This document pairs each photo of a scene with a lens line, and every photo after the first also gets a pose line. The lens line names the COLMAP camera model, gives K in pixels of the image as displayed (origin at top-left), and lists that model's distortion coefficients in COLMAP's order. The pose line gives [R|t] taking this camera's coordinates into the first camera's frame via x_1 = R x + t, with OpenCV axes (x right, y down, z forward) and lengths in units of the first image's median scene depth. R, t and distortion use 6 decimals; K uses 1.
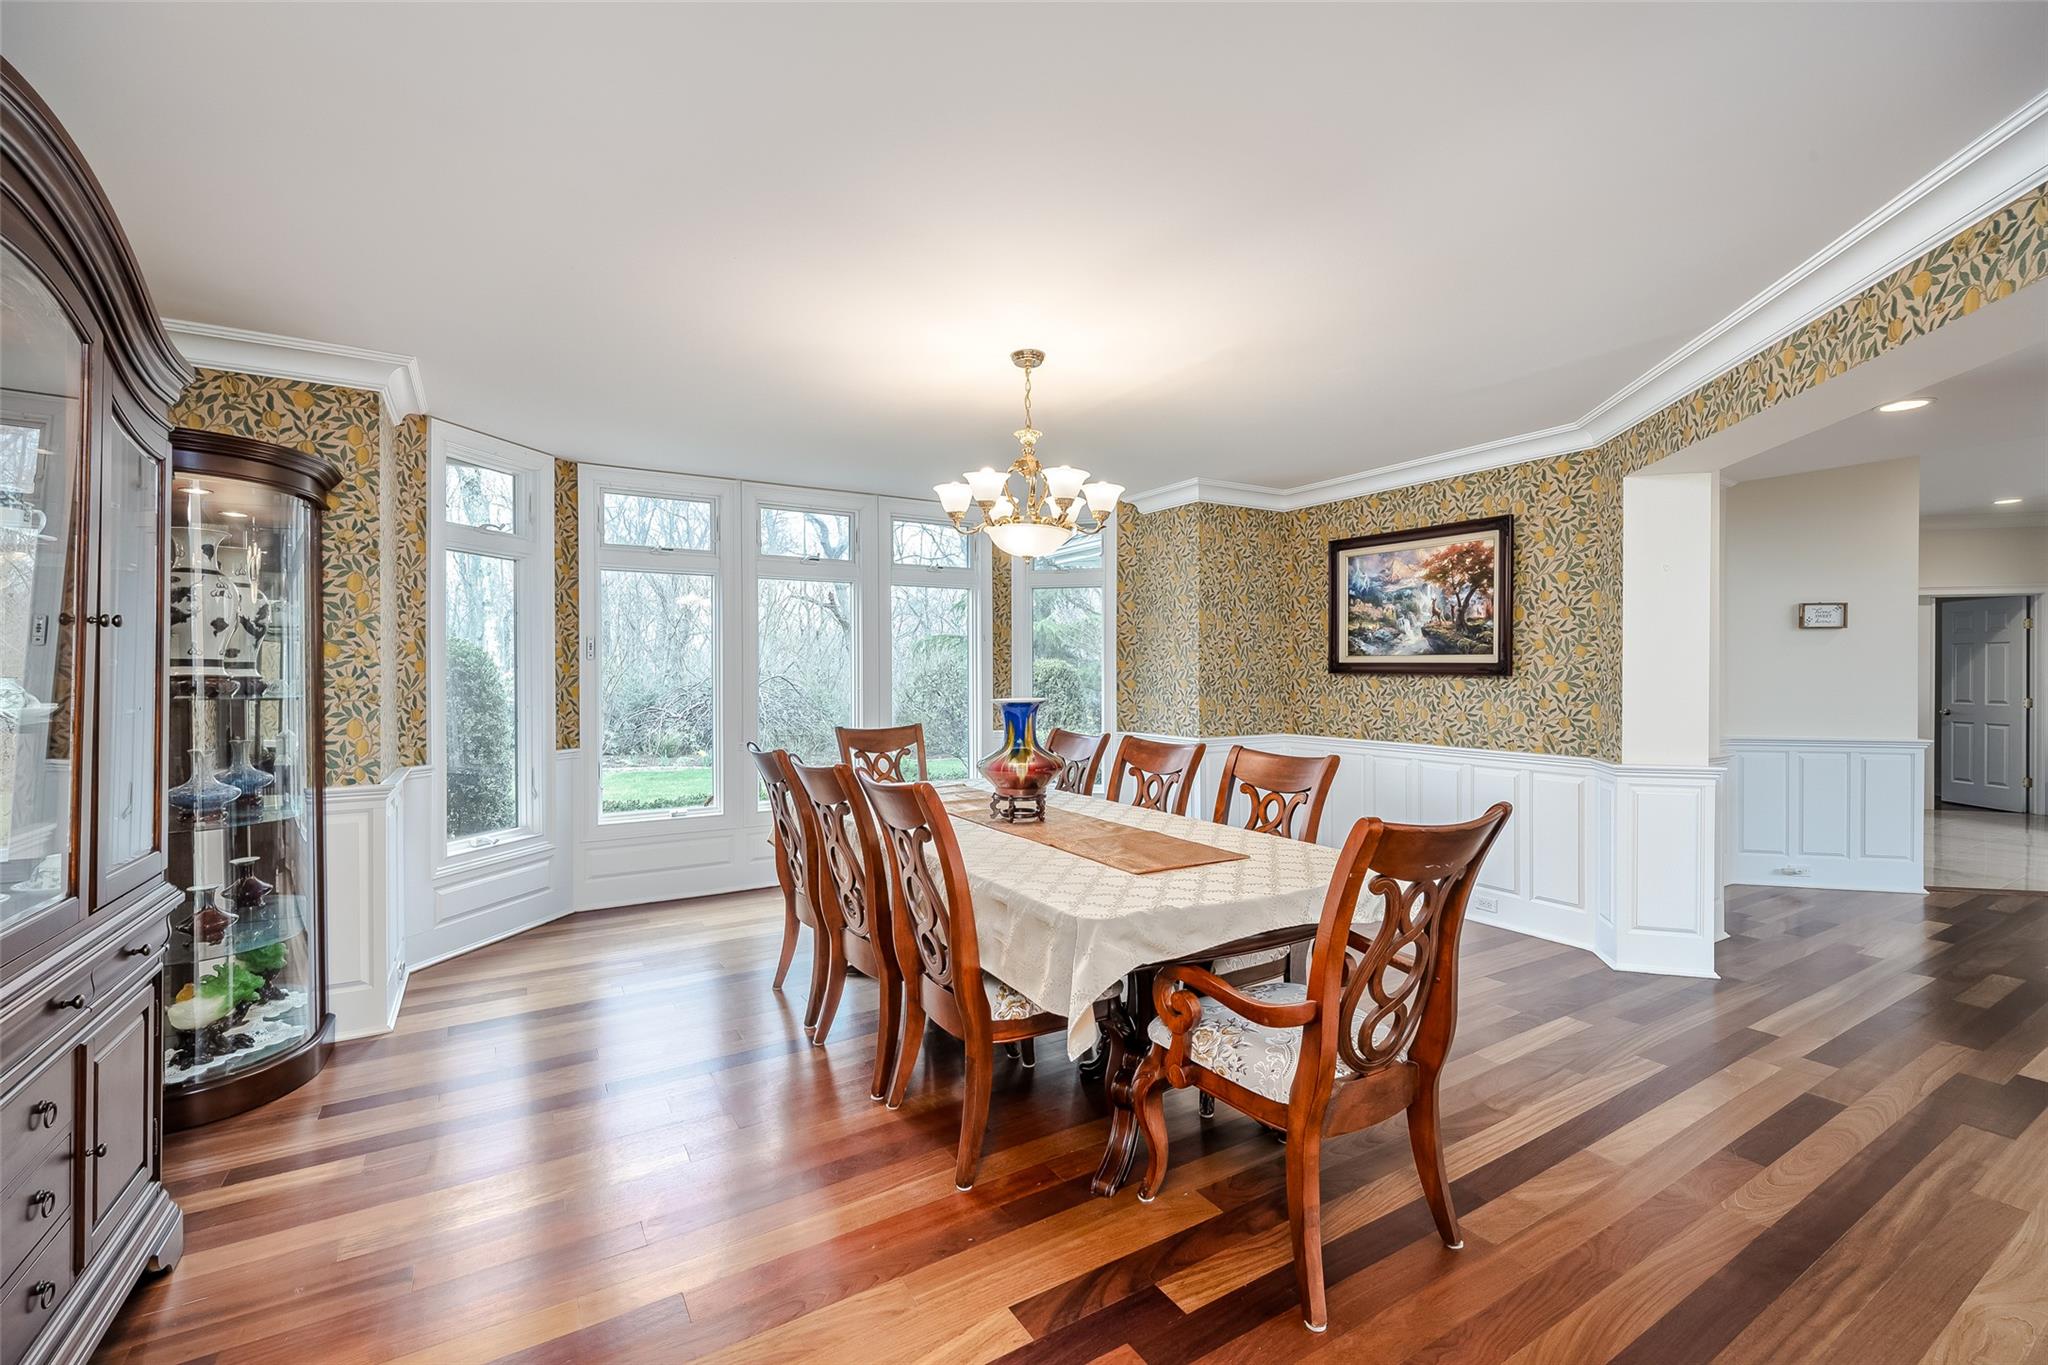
lens RADIAL K [[852.3, 0, 1026.9], [0, 852.3, 677.1], [0, 0, 1]] dist [-0.008467, 0.000537]
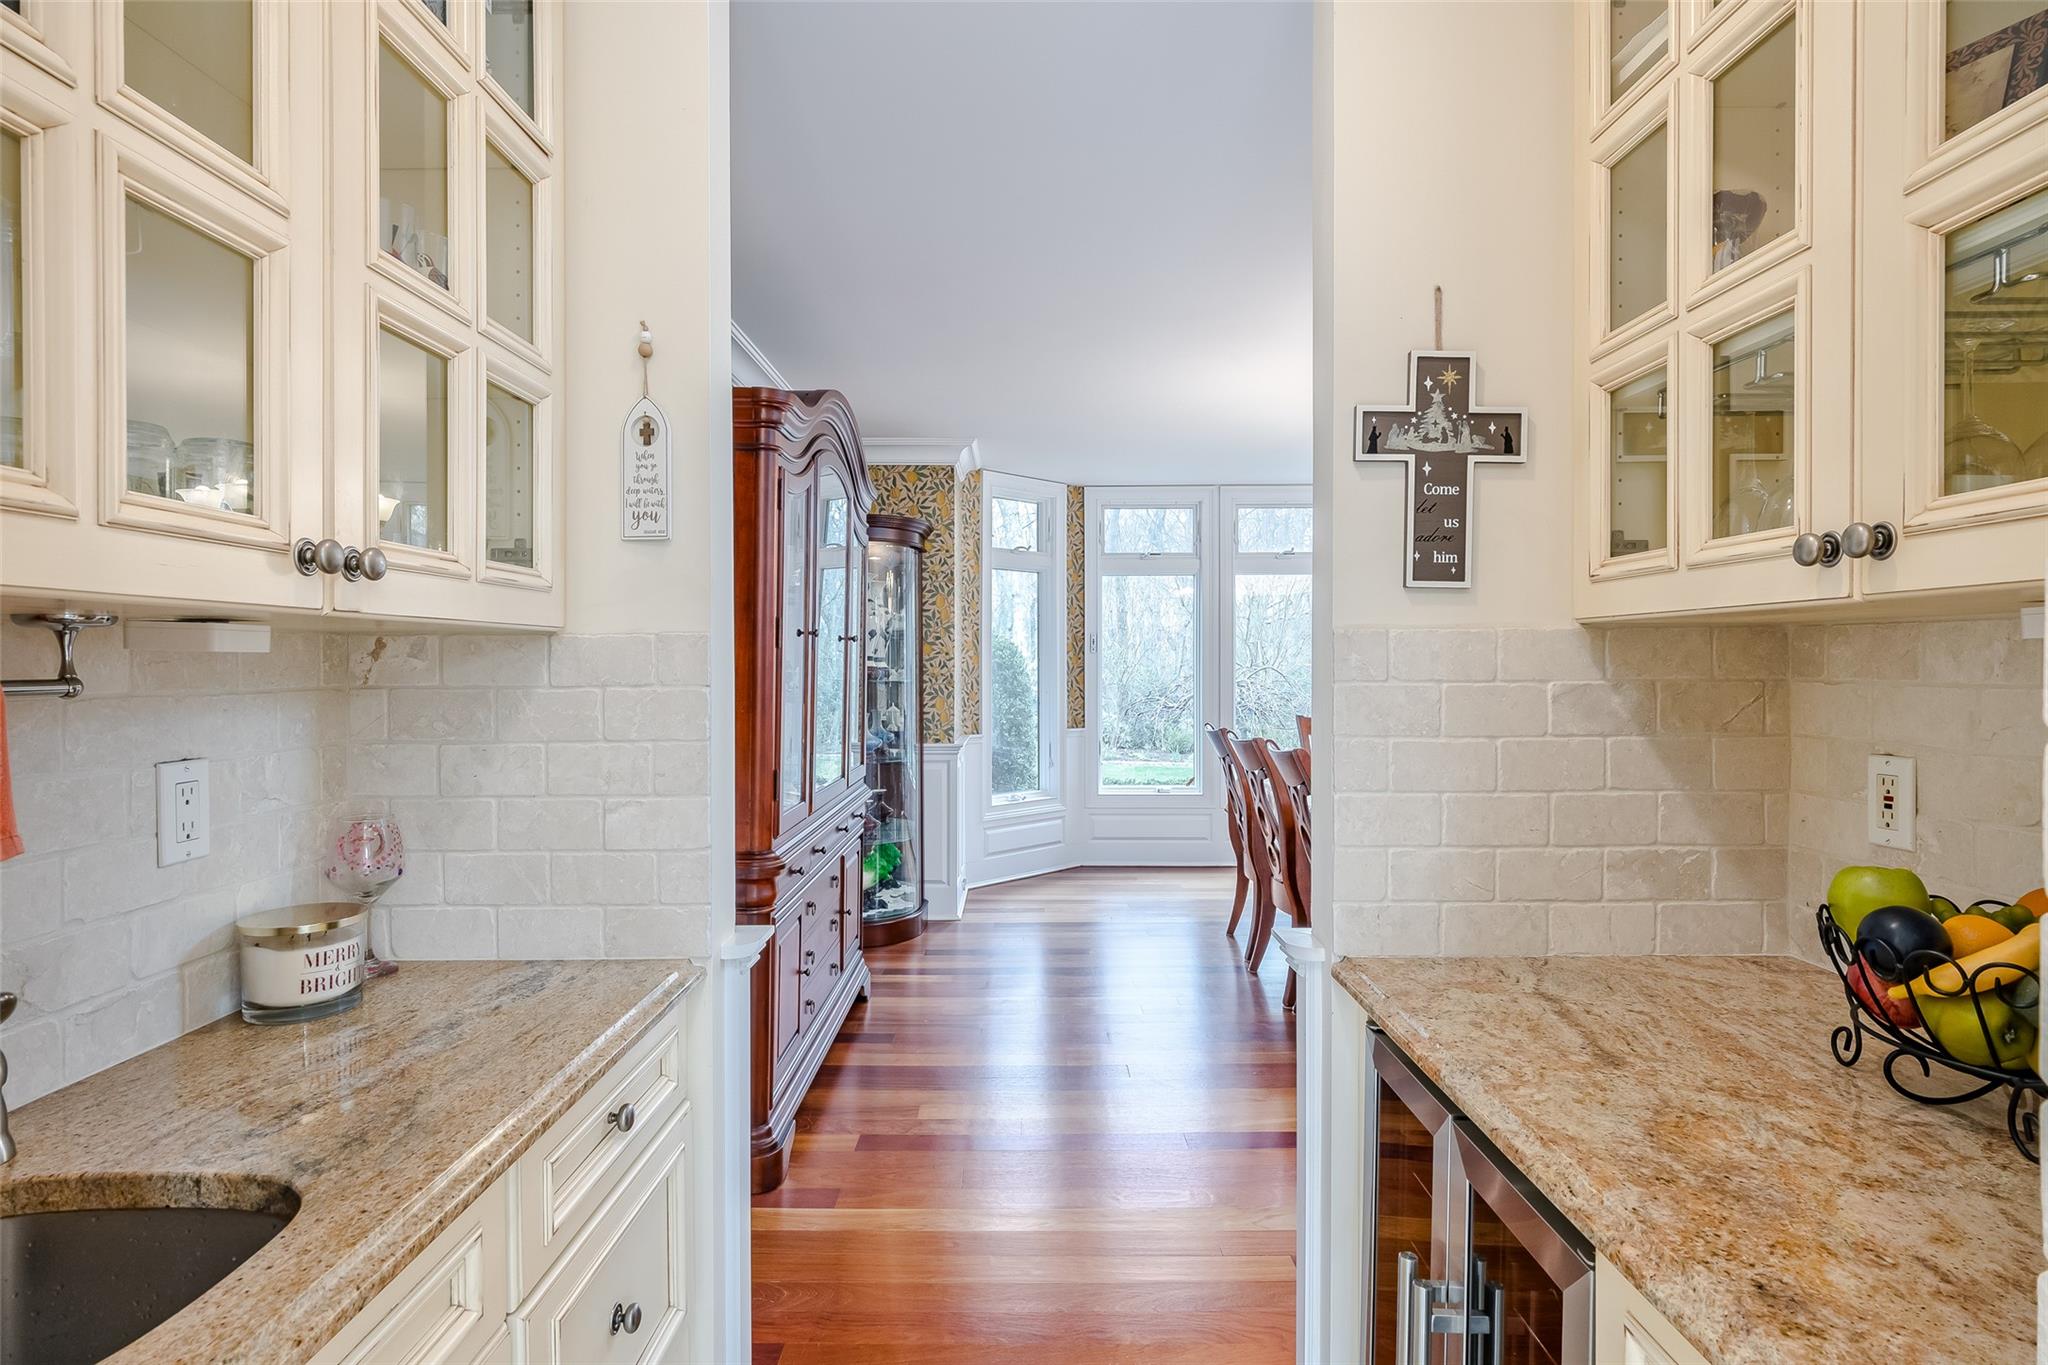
lens RADIAL K [[1104.4, 0, 1023.9], [0, 1104.4, 666.3], [0, 0, 1]] dist [0.007082, 0.000553]
pose [[0.848113, 0.001215, -0.529814, 0.296694], [-0.002274, 0.999997, -0.001347, 0.000045], [0.529811, 0.002348, 0.848113, -0.477656]]
